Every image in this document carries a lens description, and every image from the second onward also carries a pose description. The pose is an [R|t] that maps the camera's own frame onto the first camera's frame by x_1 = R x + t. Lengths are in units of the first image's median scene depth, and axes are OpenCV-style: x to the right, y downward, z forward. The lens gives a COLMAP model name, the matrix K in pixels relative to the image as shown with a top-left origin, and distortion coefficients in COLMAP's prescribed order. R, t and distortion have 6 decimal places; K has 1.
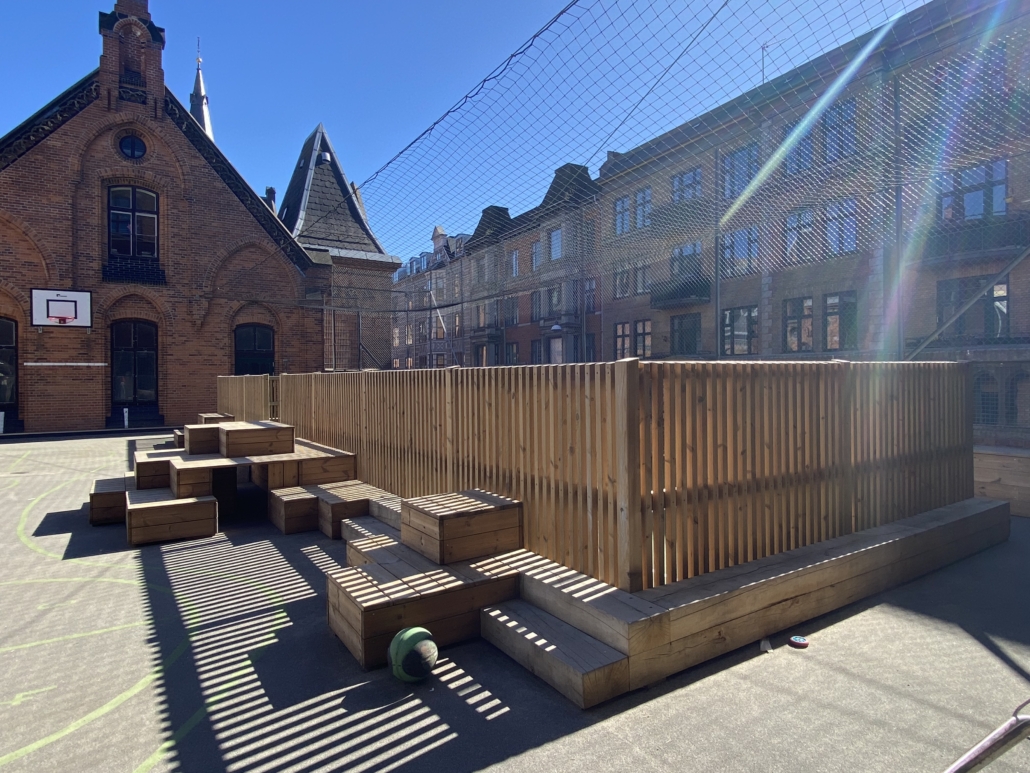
lens RADIAL K [[581.4, 0, 515.0], [0, 581.4, 386.5], [0, 0, 1]] dist [-0.001683, -0.015050]
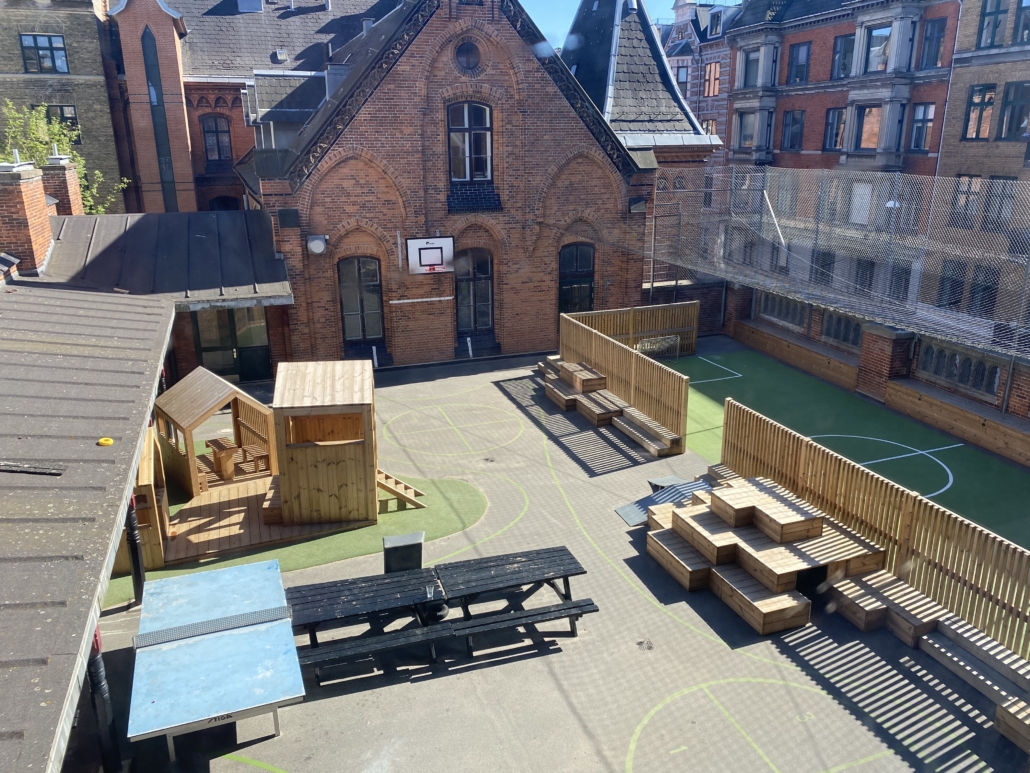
lens RADIAL K [[740.7, 0, 527.7], [0, 740.7, 380.6], [0, 0, 1]] dist [0.094566, -0.226578]
pose [[0.970297, 0.075503, -0.229831, -0.262374], [-0.007558, 0.959046, 0.283151, -0.258538], [0.241797, -0.273004, 0.931130, -0.209247]]
